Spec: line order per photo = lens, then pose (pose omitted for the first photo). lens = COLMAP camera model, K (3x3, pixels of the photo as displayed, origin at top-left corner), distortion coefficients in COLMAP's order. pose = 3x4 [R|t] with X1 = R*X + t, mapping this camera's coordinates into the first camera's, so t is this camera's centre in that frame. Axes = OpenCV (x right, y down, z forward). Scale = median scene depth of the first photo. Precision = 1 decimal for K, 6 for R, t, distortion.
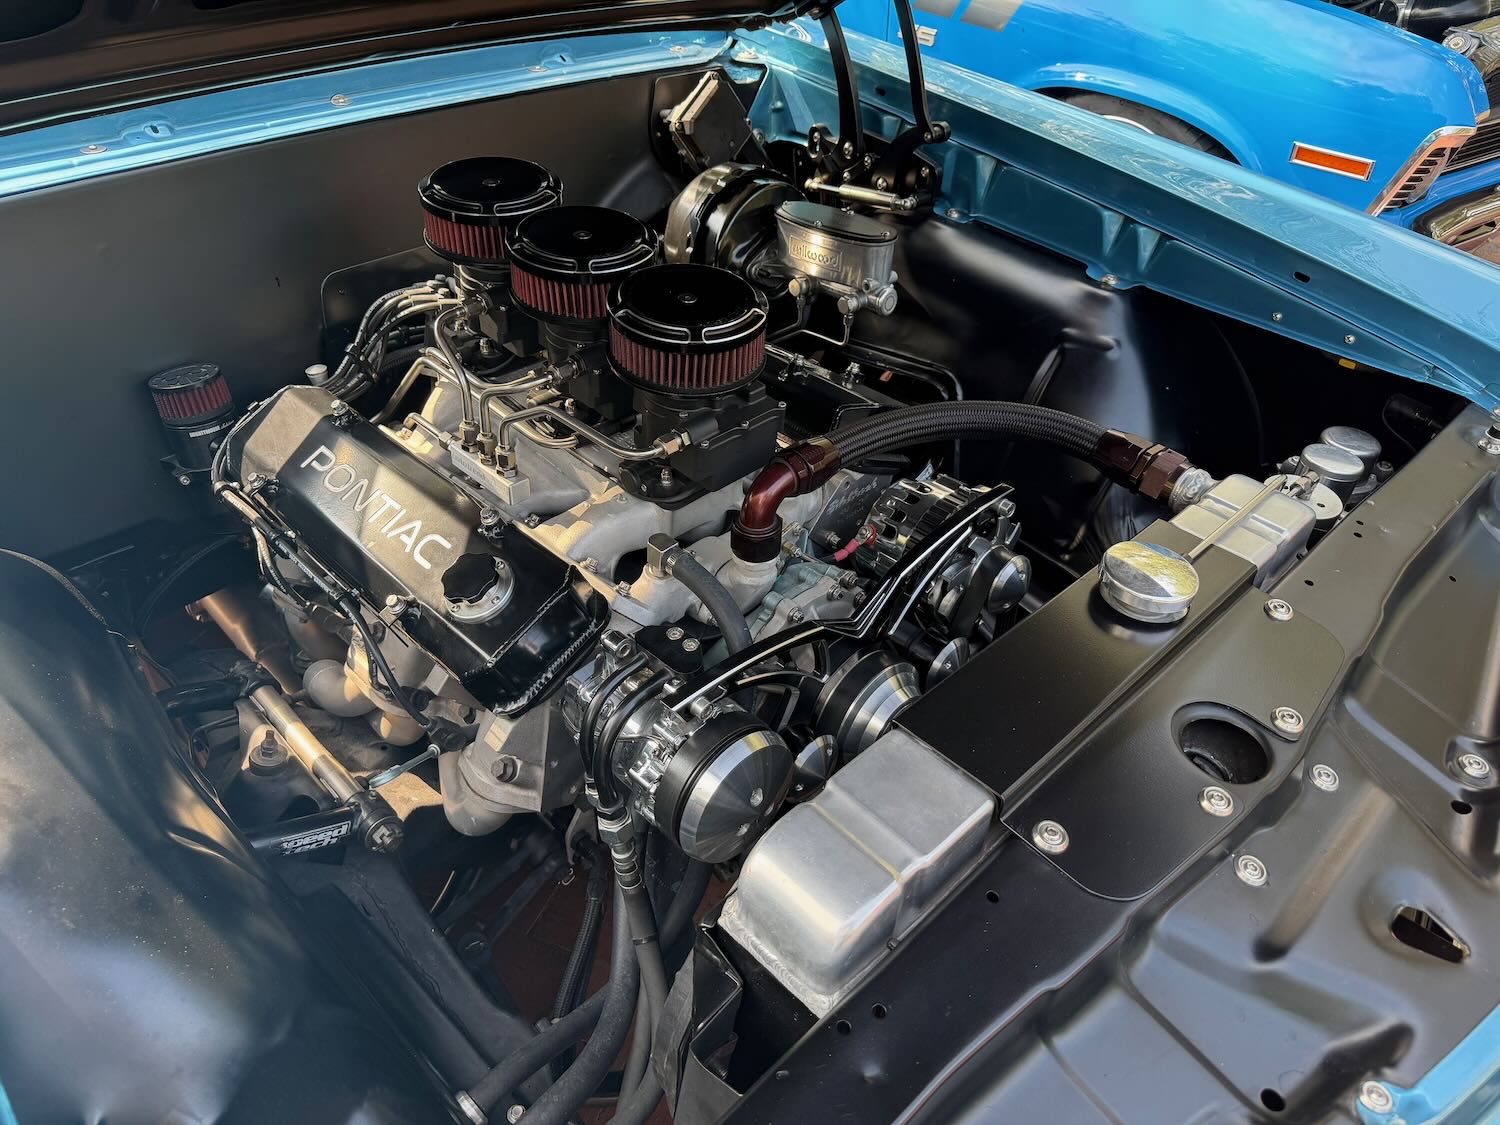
lens RADIAL K [[1003.1, 0, 763.6], [0, 1003.1, 562.2], [0, 0, 1]] dist [-0.012699, -0.003271]
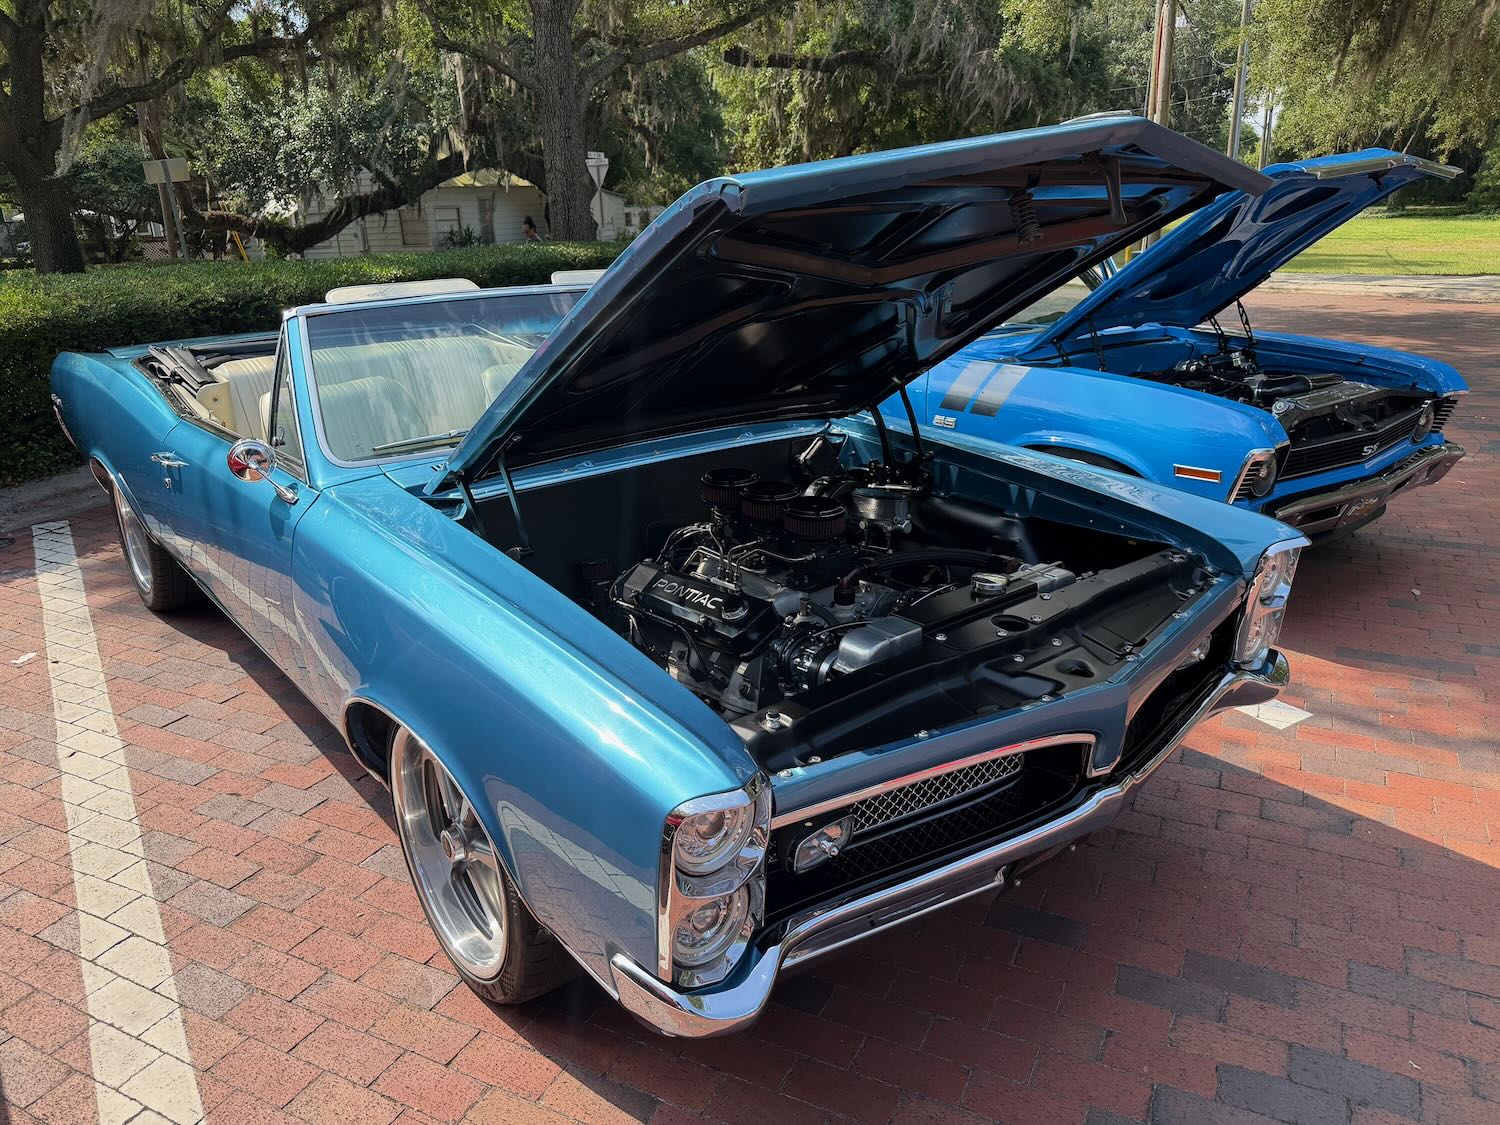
lens RADIAL K [[1051.3, 0, 750.0], [0, 1051.3, 562.5], [0, 0, 1]] dist [-0.030125, -0.002088]
pose [[0.993066, -0.043791, -0.109100, 0.032518], [-0.000270, 0.927183, -0.374608, 0.582633], [0.117560, 0.372040, 0.920742, -0.954188]]
